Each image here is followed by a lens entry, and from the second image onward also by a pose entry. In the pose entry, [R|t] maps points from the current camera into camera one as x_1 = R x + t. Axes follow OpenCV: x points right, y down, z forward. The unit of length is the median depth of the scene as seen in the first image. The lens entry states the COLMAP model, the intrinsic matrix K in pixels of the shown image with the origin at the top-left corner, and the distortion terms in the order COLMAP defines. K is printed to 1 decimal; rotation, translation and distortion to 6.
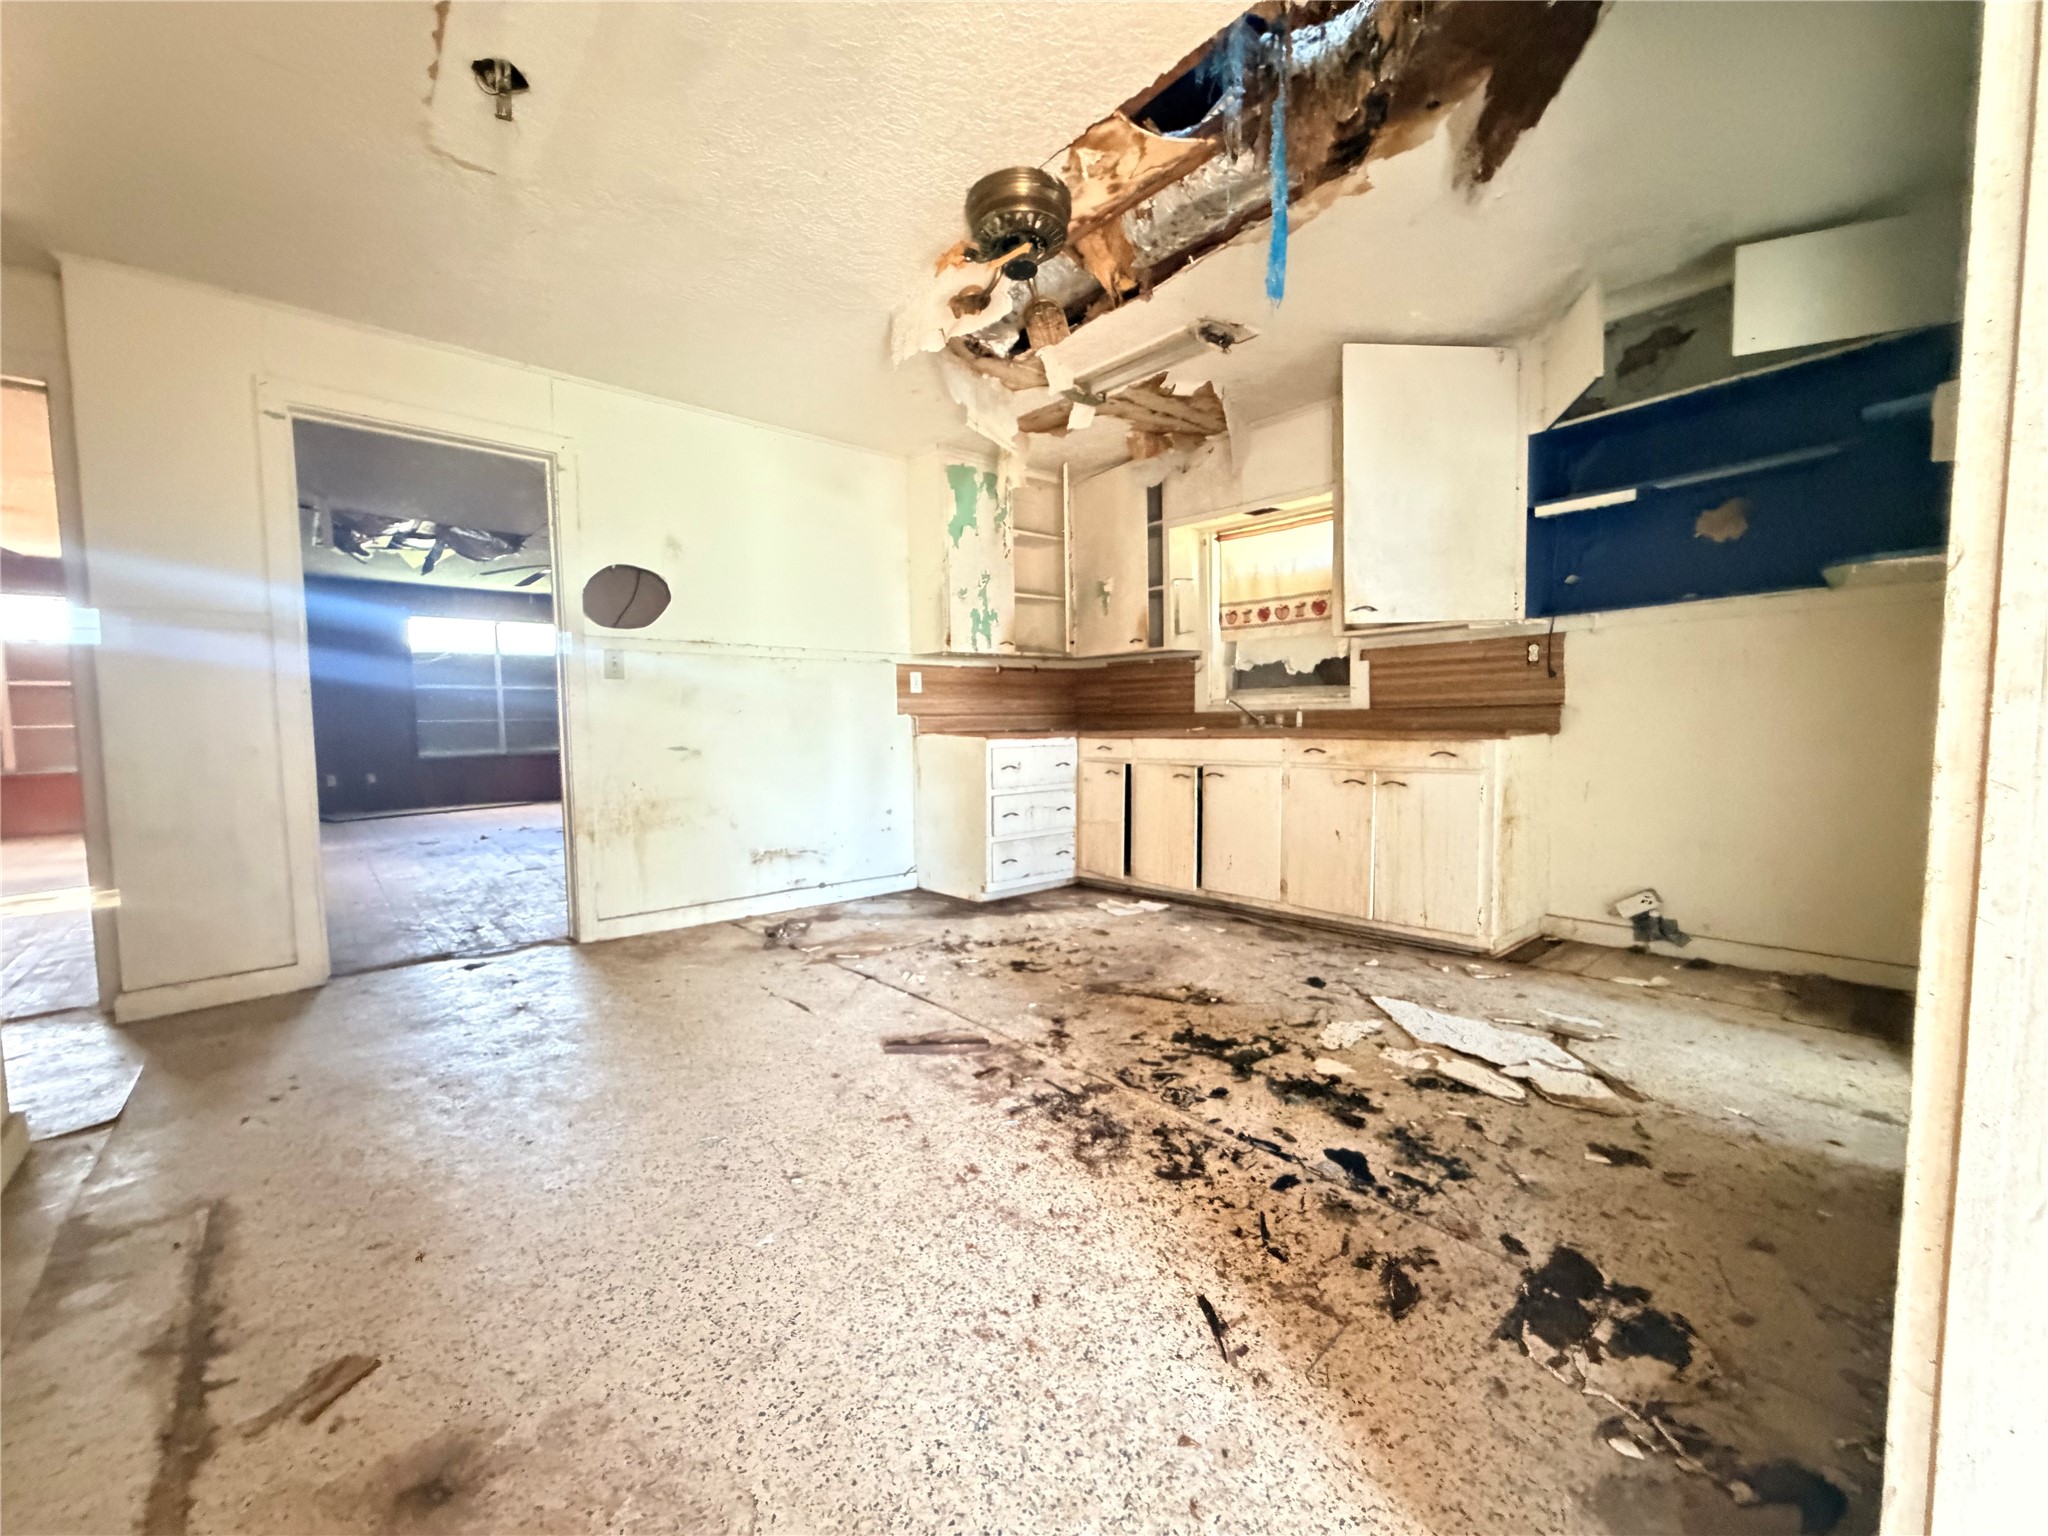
lens RADIAL K [[841.2, 0, 1024.0], [0, 841.2, 768.0], [0, 0, 1]] dist [-0.001837, -0.000085]
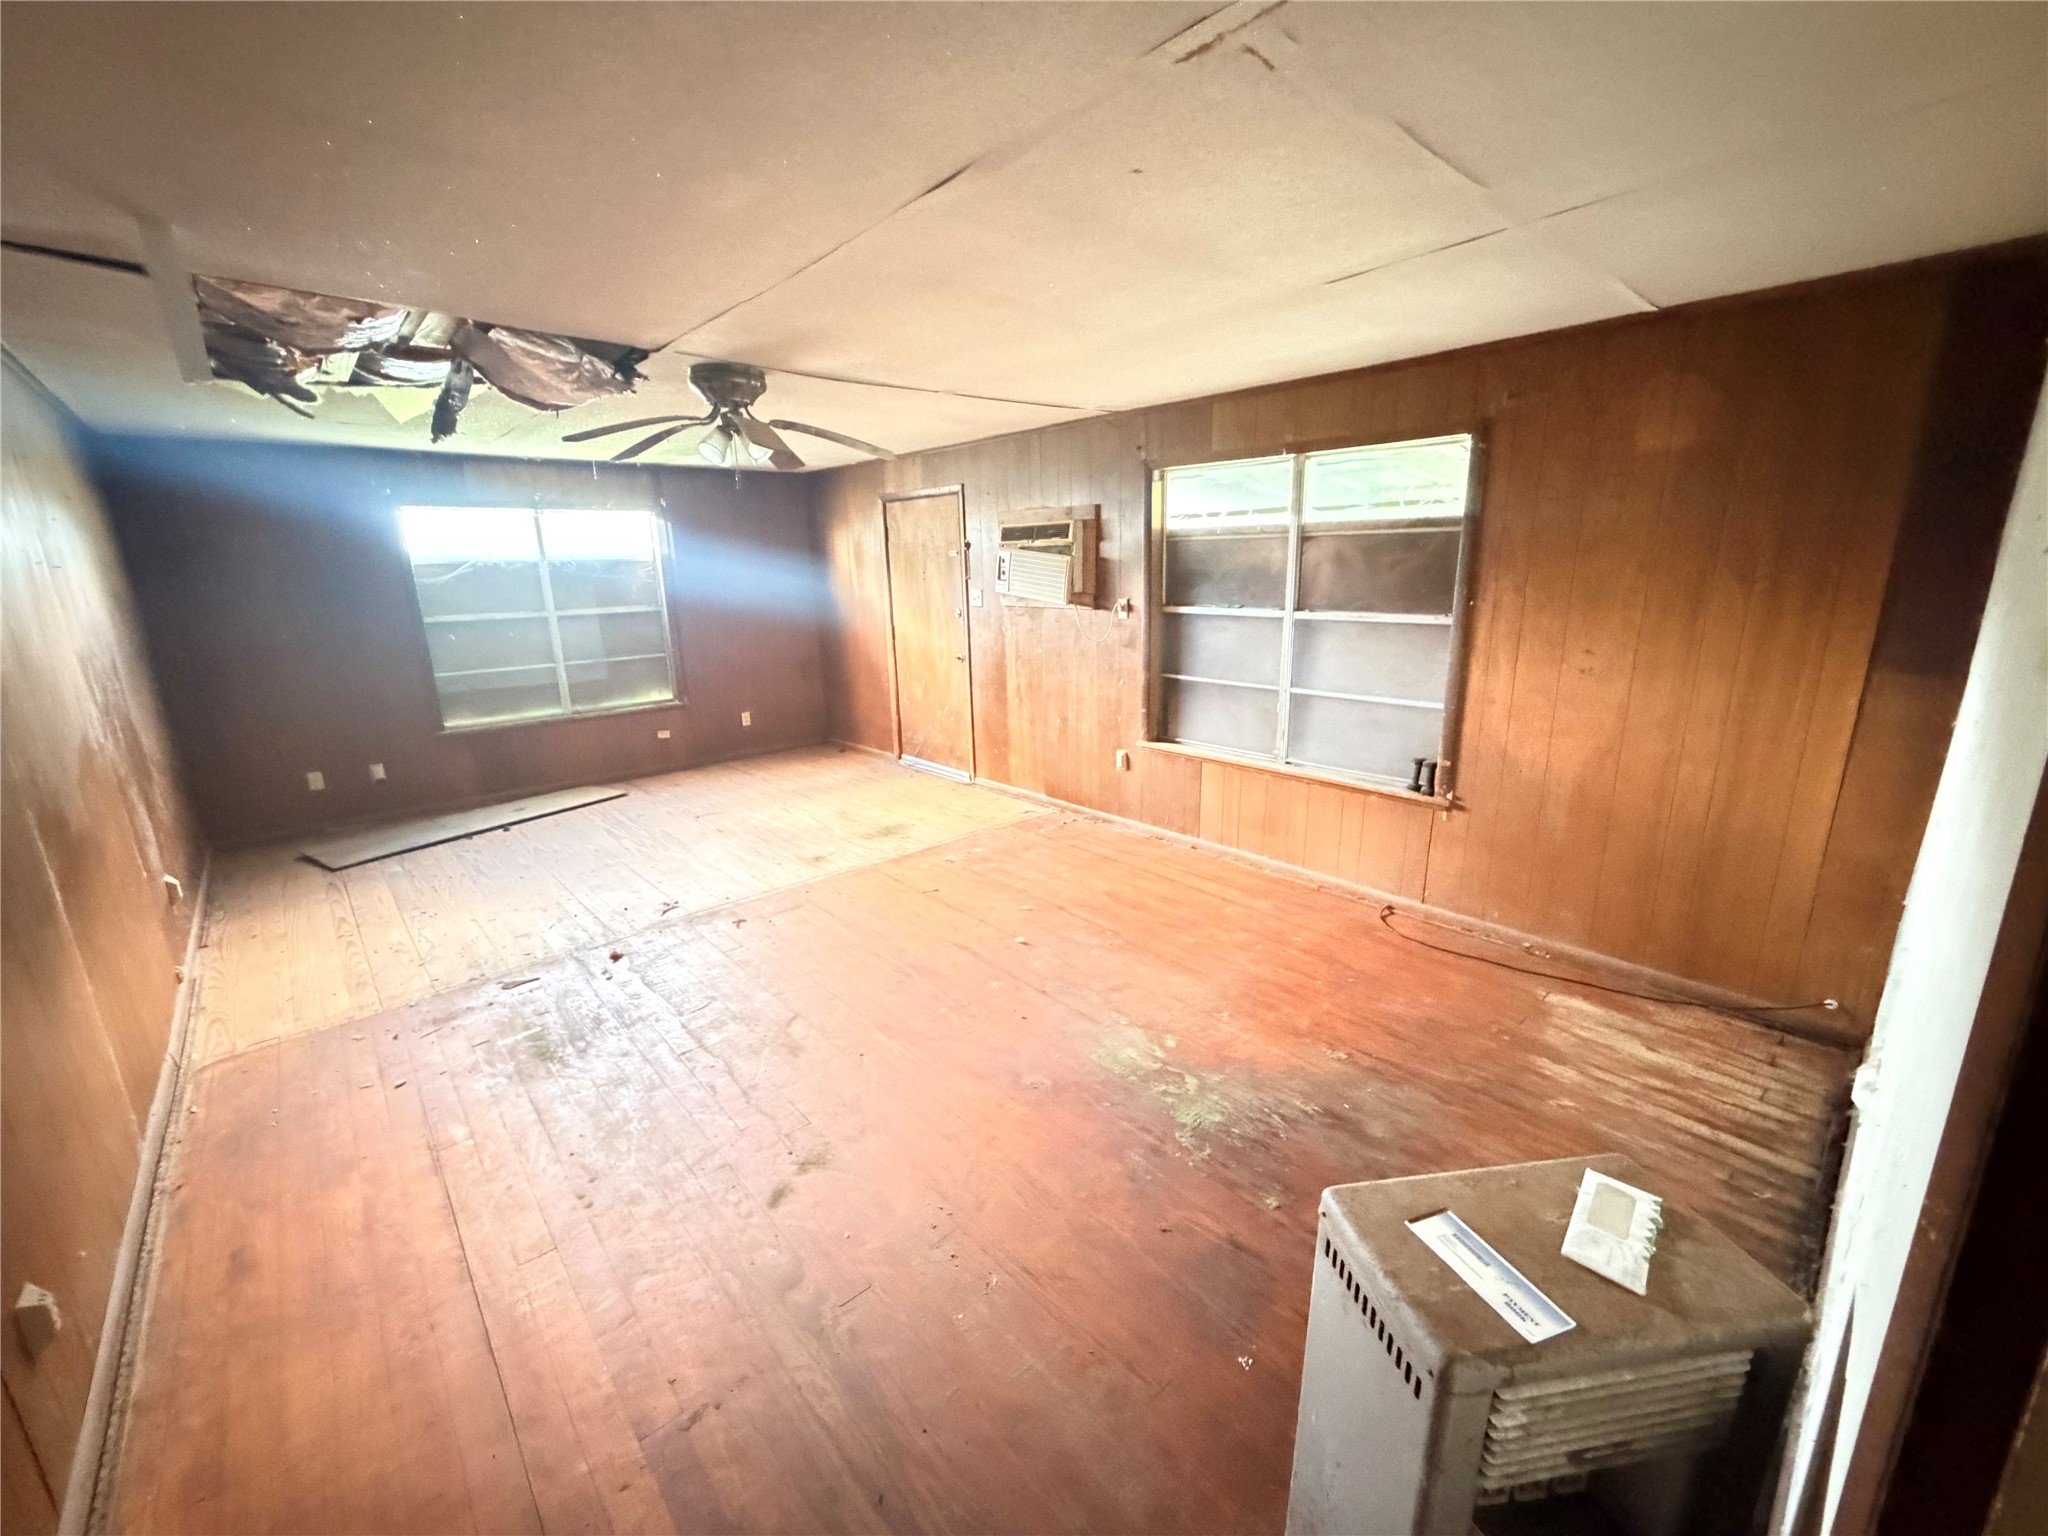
lens RADIAL K [[841.2, 0, 1024.0], [0, 841.2, 768.0], [0, 0, 1]] dist [-0.001837, -0.000085]
pose [[0.999818, -0.018969, 0.001799, -0.354144], [0.018363, 0.984424, 0.174850, -0.113791], [-0.005087, -0.174786, 0.984593, 0.455904]]
